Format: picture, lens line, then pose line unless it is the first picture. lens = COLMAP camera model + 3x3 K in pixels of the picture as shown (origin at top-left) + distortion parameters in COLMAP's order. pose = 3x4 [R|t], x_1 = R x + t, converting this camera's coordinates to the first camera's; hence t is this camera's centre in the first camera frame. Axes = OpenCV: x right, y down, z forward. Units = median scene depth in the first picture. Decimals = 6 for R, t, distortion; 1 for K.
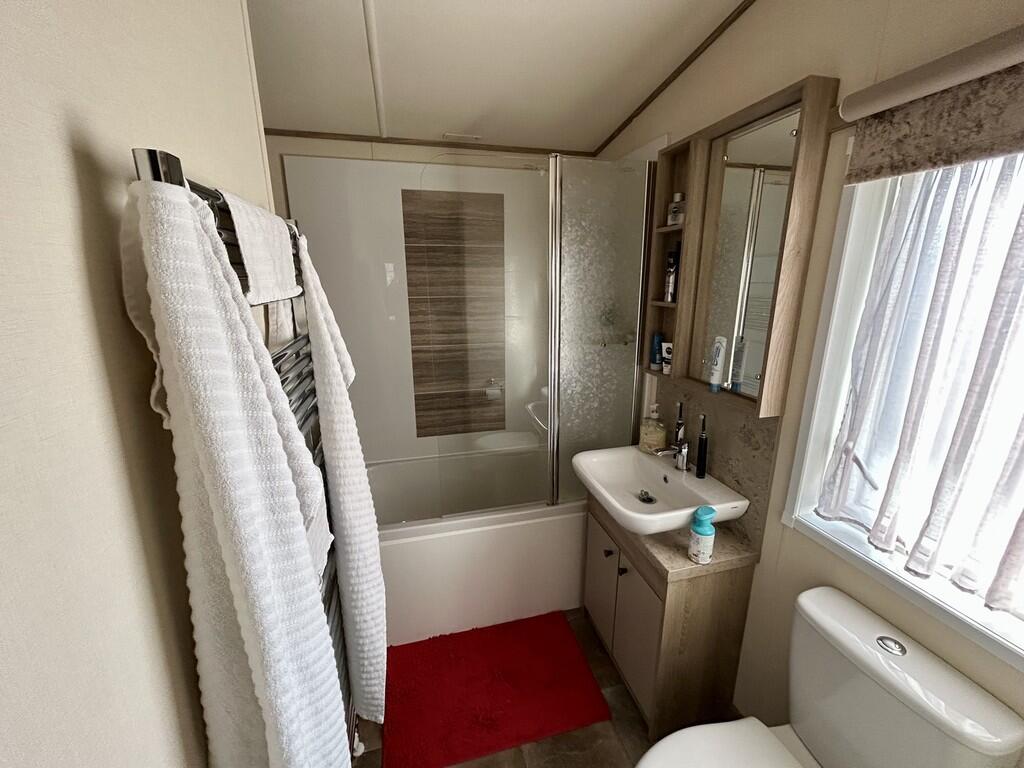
lens RADIAL K [[412.6, 0, 512.8], [0, 412.6, 382.9], [0, 0, 1]] dist [-0.006400, 0.002277]
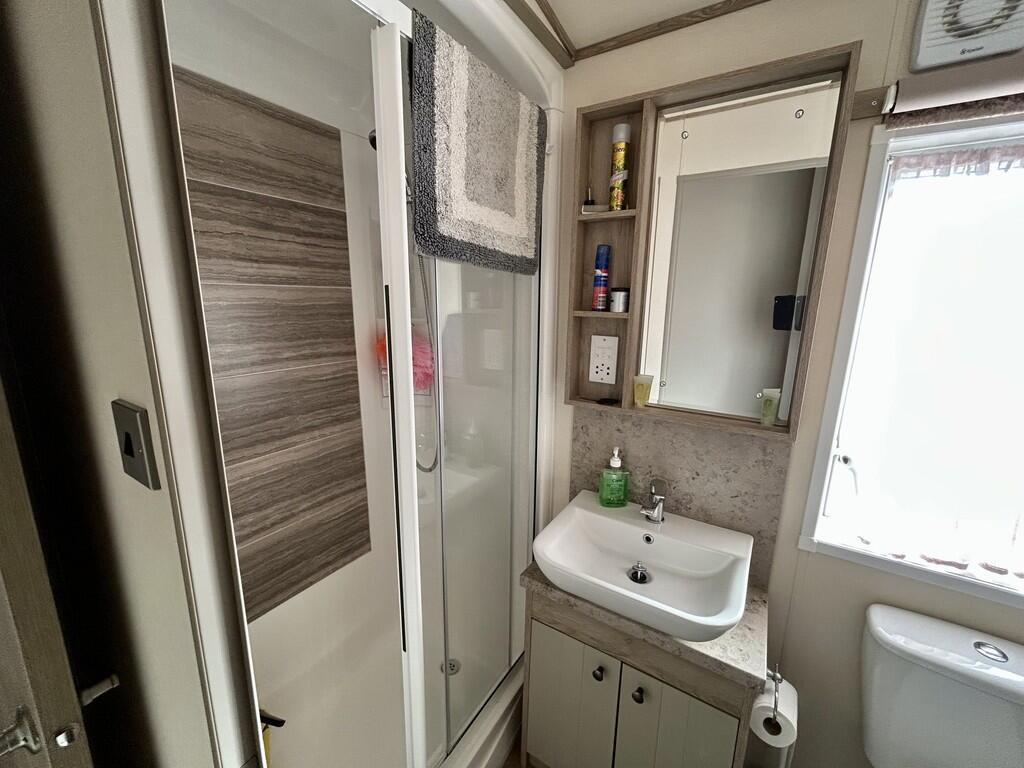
lens RADIAL K [[412.6, 0, 512.8], [0, 412.6, 382.9], [0, 0, 1]] dist [-0.006400, 0.002277]
pose [[0.729156, -0.122174, 0.673354, -0.259081], [0.151742, 0.988306, 0.015002, -0.093017], [-0.667313, 0.091237, 0.739168, 0.507826]]
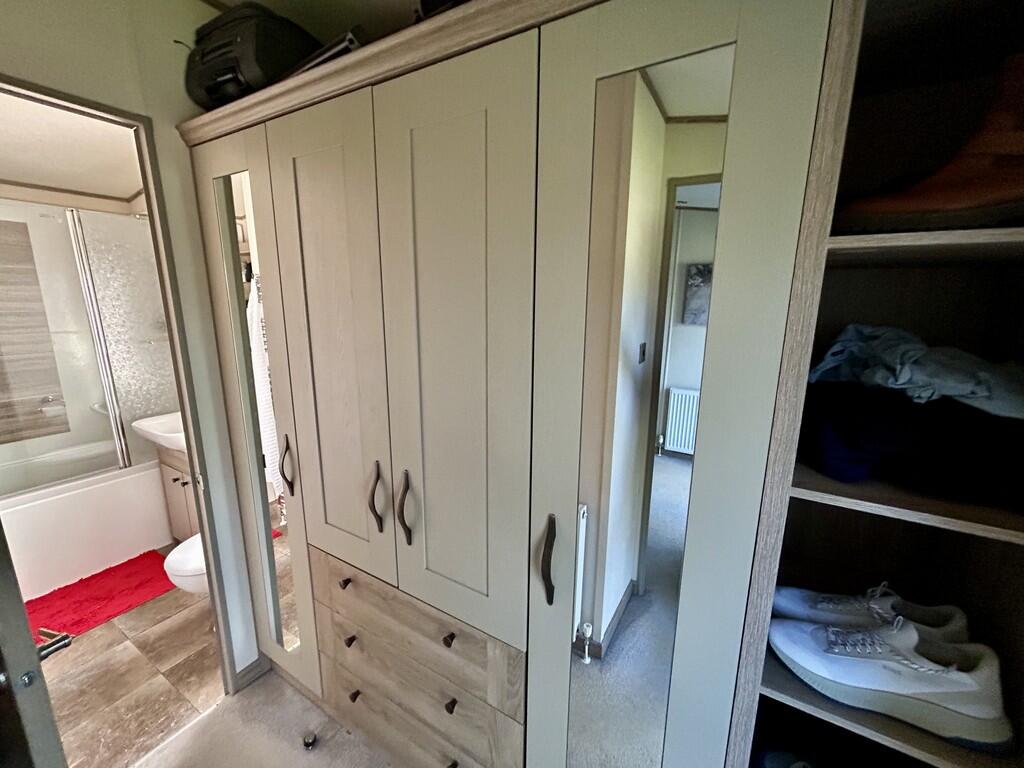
lens RADIAL K [[412.6, 0, 512.8], [0, 412.6, 382.9], [0, 0, 1]] dist [-0.006400, 0.002277]
pose [[0.705292, -0.130503, 0.696801, 0.095470], [0.160111, 0.986836, 0.022761, 0.213406], [-0.690599, 0.095513, 0.716903, -0.868935]]
